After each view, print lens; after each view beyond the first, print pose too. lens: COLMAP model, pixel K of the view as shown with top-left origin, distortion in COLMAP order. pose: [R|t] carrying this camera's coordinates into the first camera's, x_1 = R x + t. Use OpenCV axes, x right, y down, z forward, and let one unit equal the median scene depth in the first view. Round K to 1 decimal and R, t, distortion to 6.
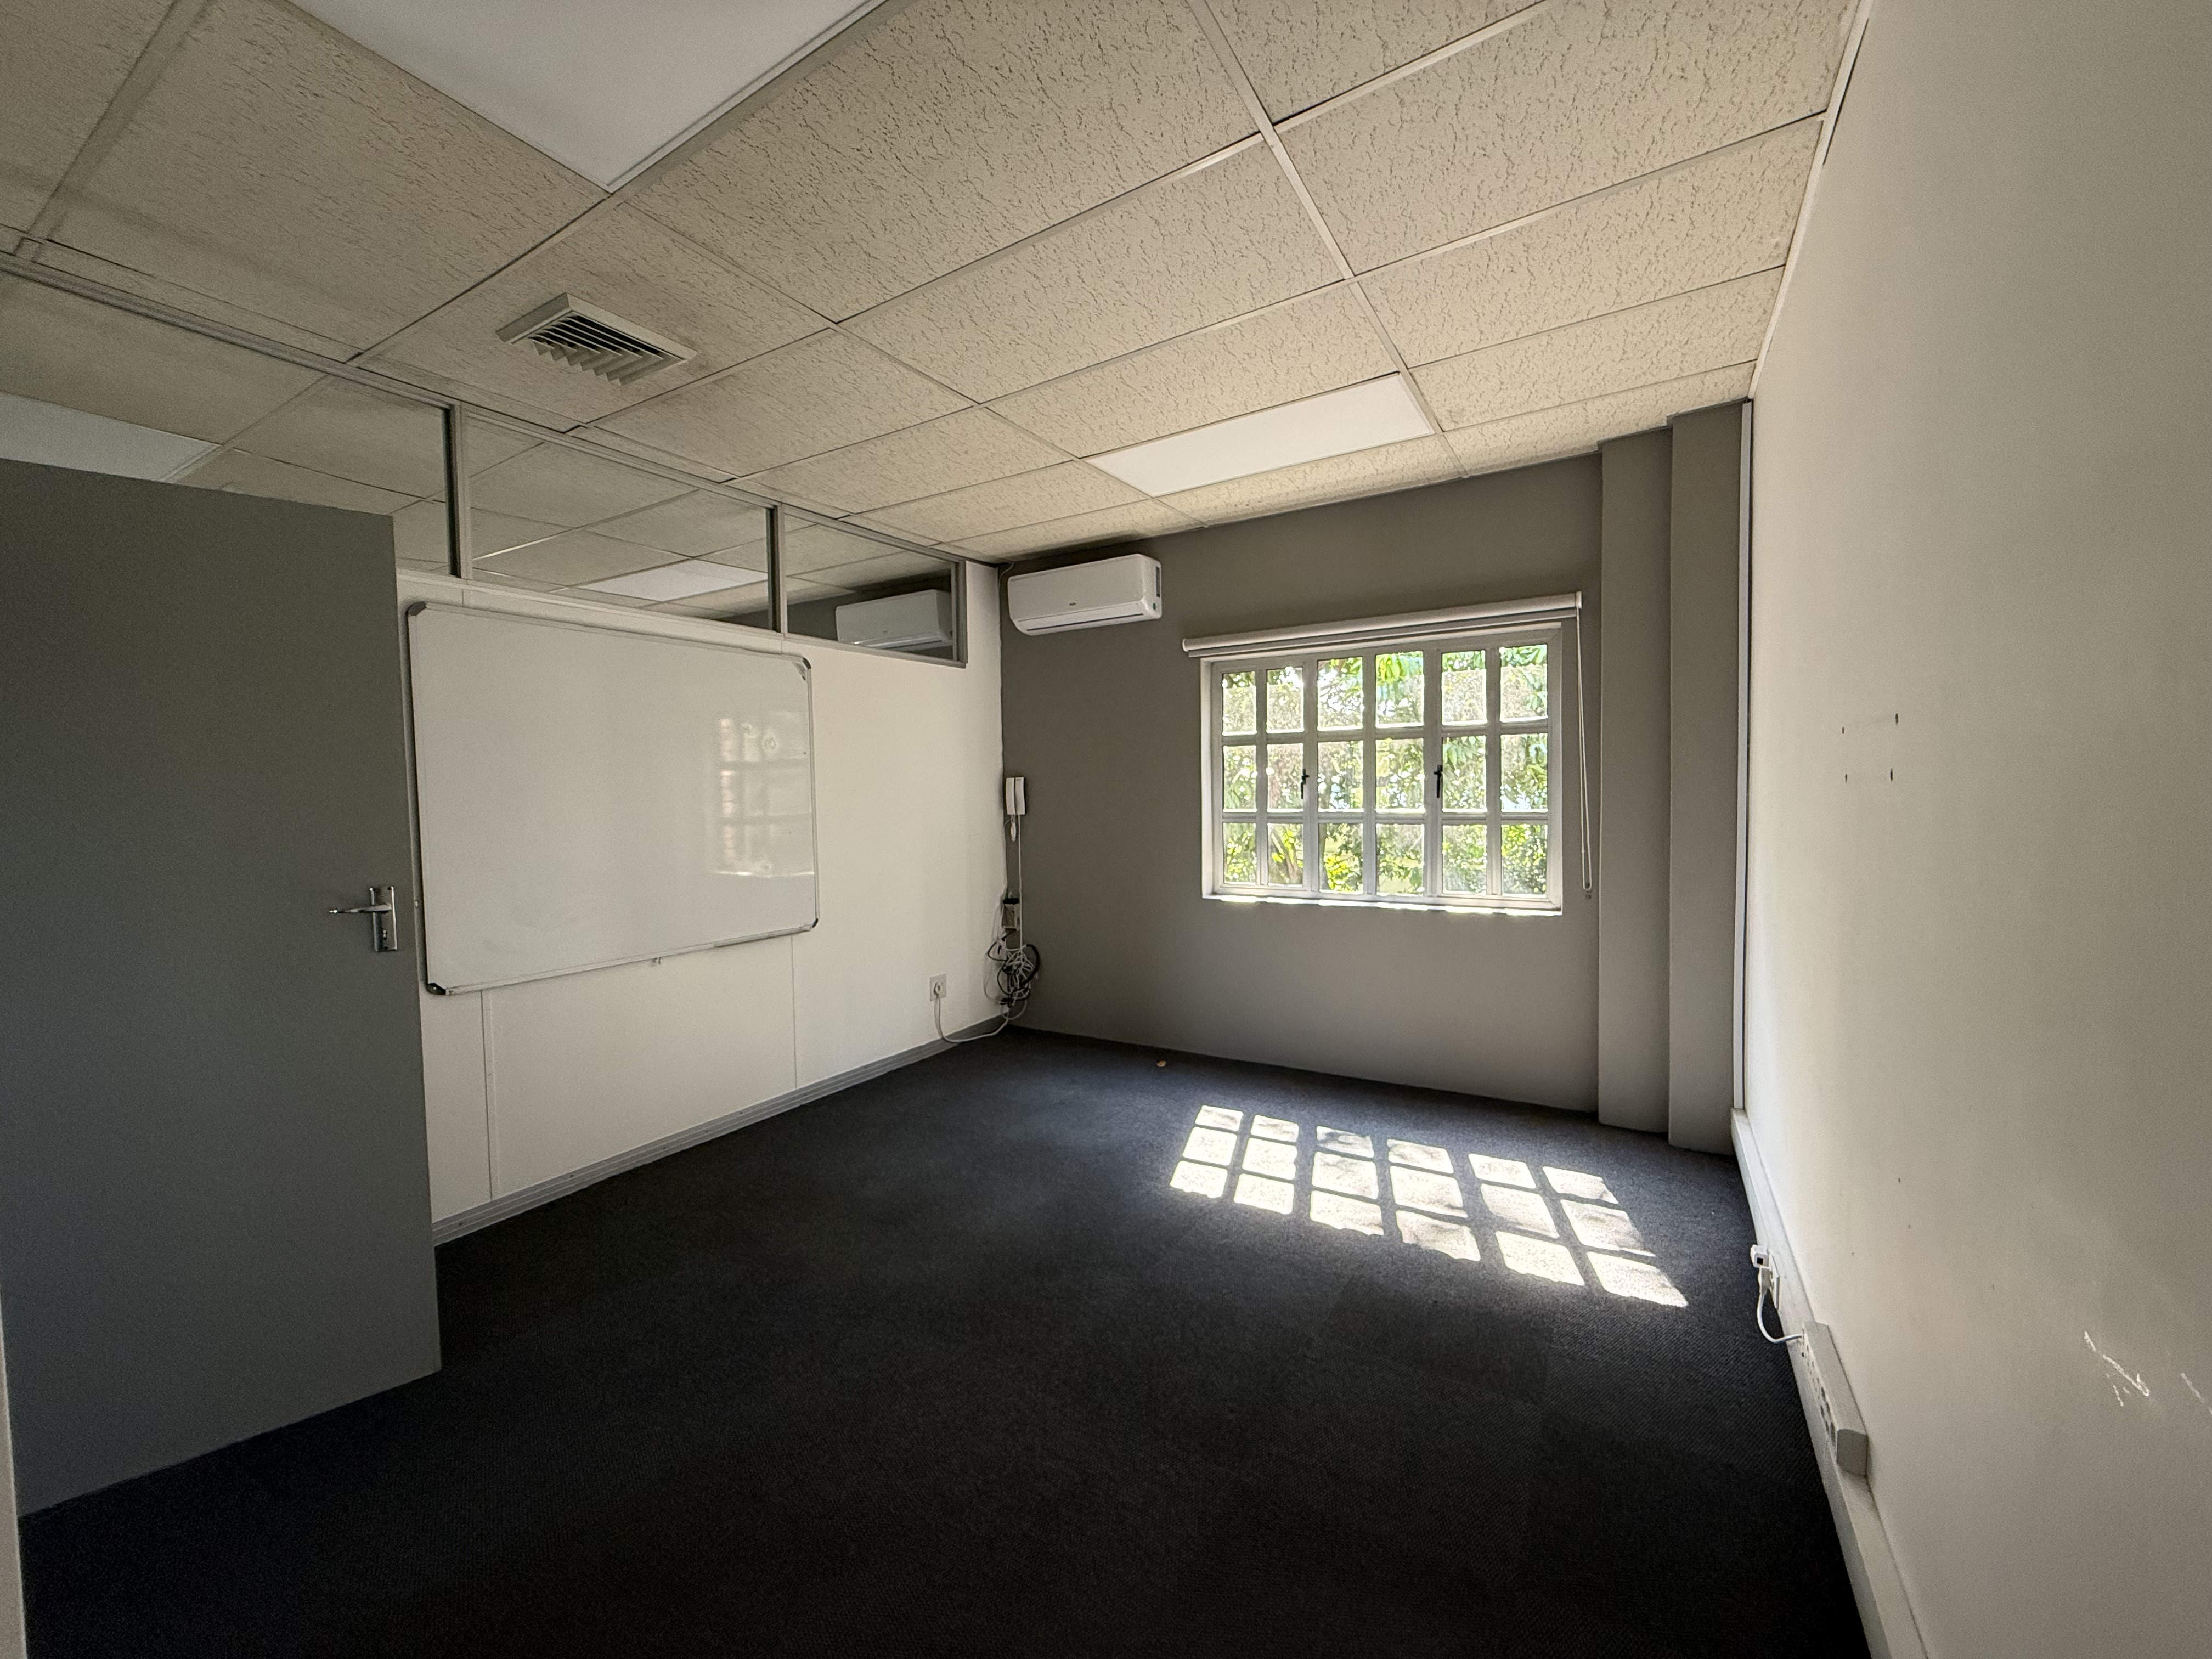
lens RADIAL K [[877.9, 0, 1101.0], [0, 877.9, 833.8], [0, 0, 1]] dist [-0.000776, 0.000933]
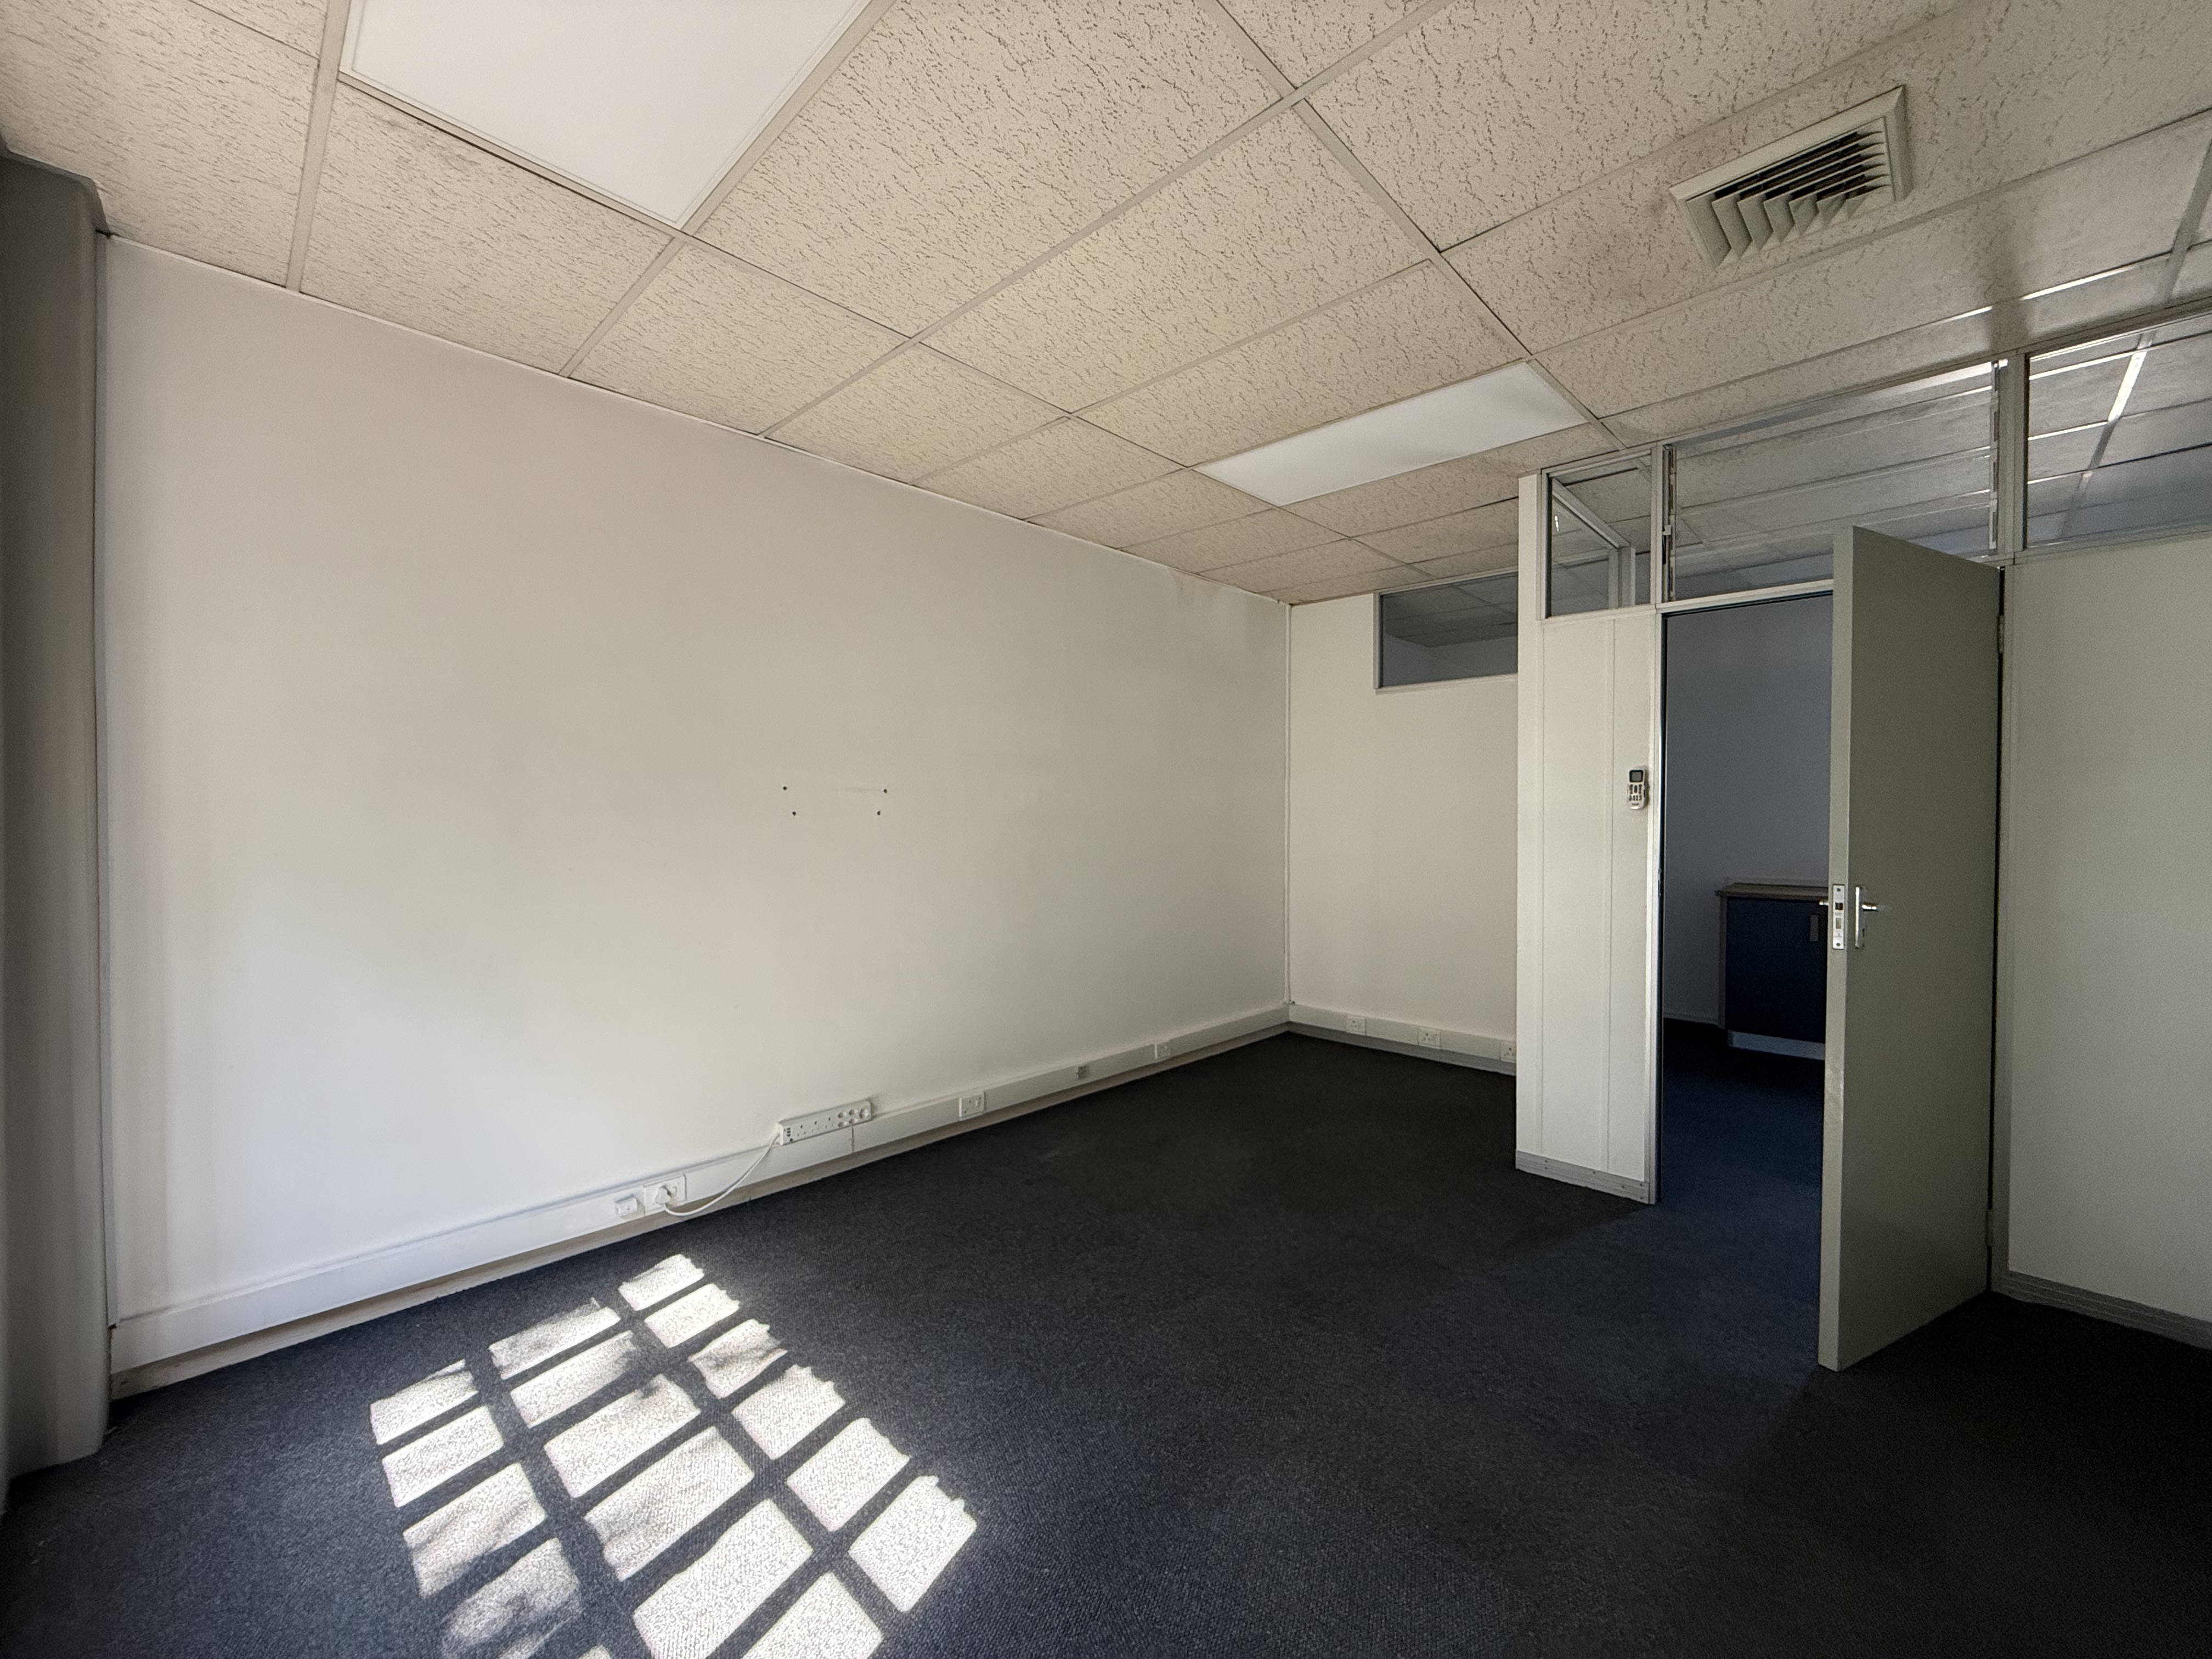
lens RADIAL K [[877.9, 0, 1100.6], [0, 877.9, 822.4], [0, 0, 1]] dist [-0.000776, 0.000933]
pose [[-0.973258, 0.017408, 0.229053, -0.138933], [0.028340, 0.998606, 0.044524, -0.068455], [-0.227959, 0.049825, -0.972395, 1.584015]]
